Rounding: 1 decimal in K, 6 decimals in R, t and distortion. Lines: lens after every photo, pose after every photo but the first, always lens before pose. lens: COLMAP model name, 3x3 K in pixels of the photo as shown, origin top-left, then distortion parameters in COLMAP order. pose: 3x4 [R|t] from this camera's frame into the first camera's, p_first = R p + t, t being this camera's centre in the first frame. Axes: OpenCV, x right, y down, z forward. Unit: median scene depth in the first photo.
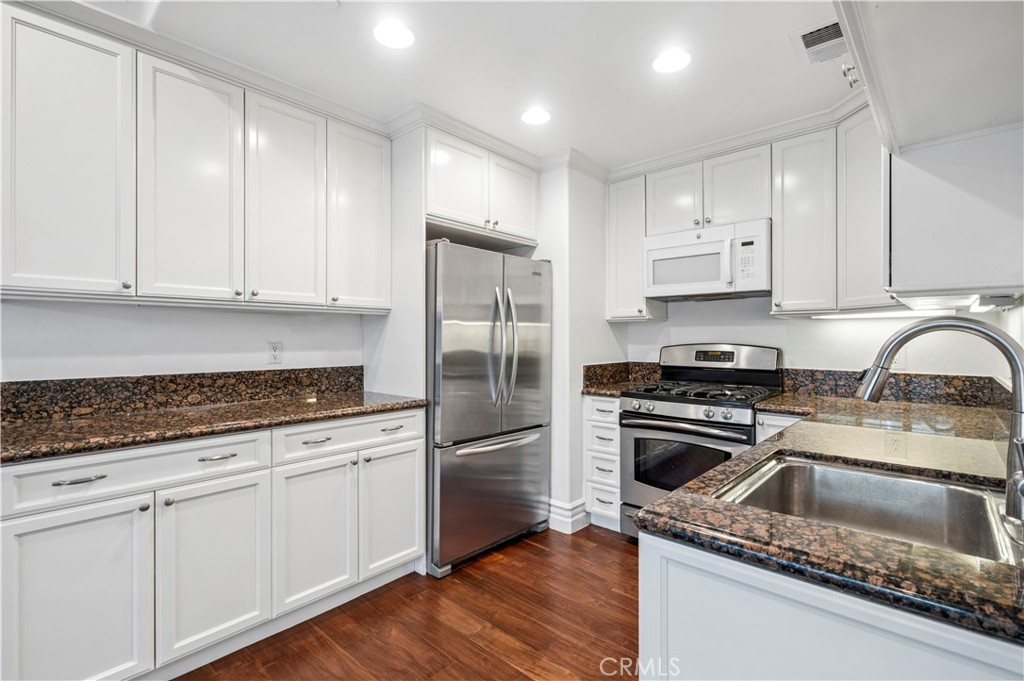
lens RADIAL K [[470.5, 0, 515.4], [0, 470.5, 341.4], [0, 0, 1]] dist [-0.002257, -0.000060]
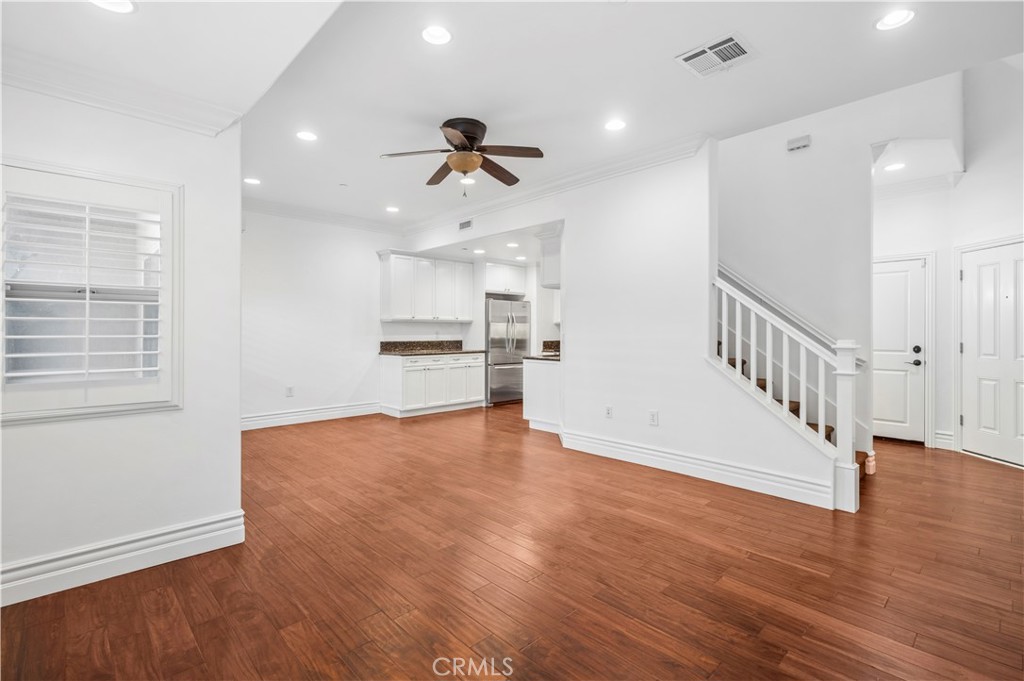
lens RADIAL K [[470.5, 0, 512.3], [0, 470.5, 333.4], [0, 0, 1]] dist [-0.002257, -0.000060]
pose [[0.996775, 0.000599, -0.080241, 0.217473], [-0.000804, 0.999996, -0.002522, 0.017928], [0.080239, 0.002579, 0.996772, -1.909434]]
